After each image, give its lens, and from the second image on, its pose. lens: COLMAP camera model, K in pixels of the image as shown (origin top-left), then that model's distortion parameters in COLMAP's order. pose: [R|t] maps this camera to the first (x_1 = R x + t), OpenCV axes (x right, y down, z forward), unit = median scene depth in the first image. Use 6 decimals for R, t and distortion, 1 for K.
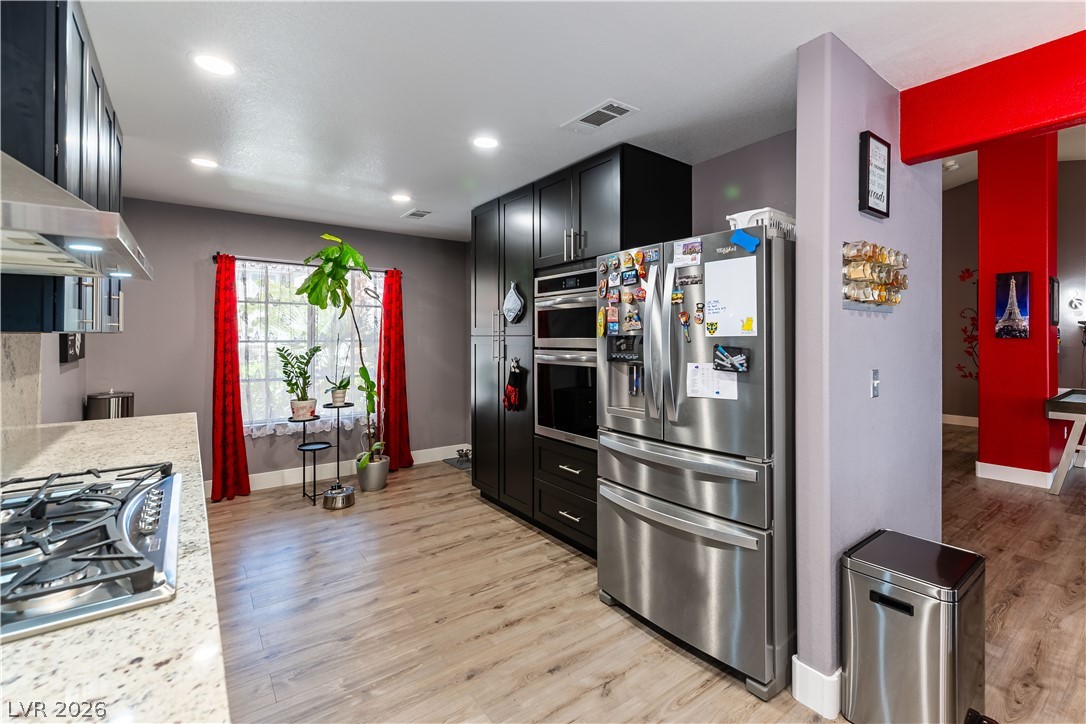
lens RADIAL K [[472.8, 0, 550.9], [0, 472.8, 338.3], [0, 0, 1]] dist [0.010481, -0.000431]
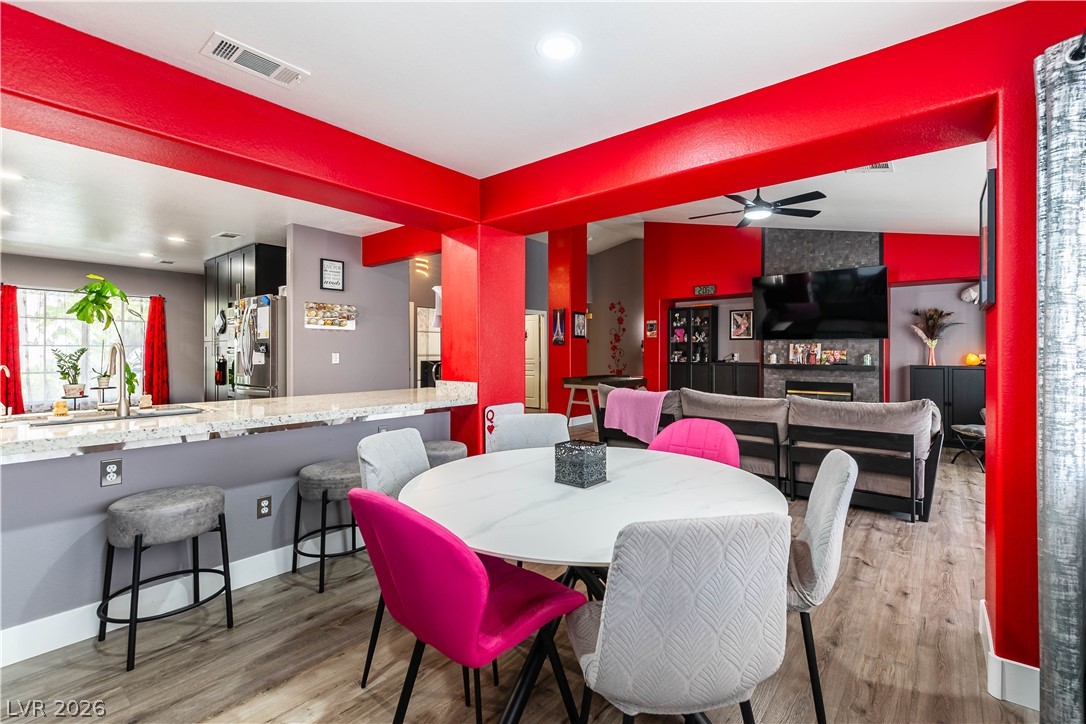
lens RADIAL K [[472.8, 0, 545.2], [0, 472.8, 353.1], [0, 0, 1]] dist [0.010481, -0.000431]
pose [[0.971126, -0.000495, 0.238565, 0.550851], [0.000542, 1.000000, -0.000130, 0.033070], [-0.238565, 0.000256, 0.971126, -0.799189]]
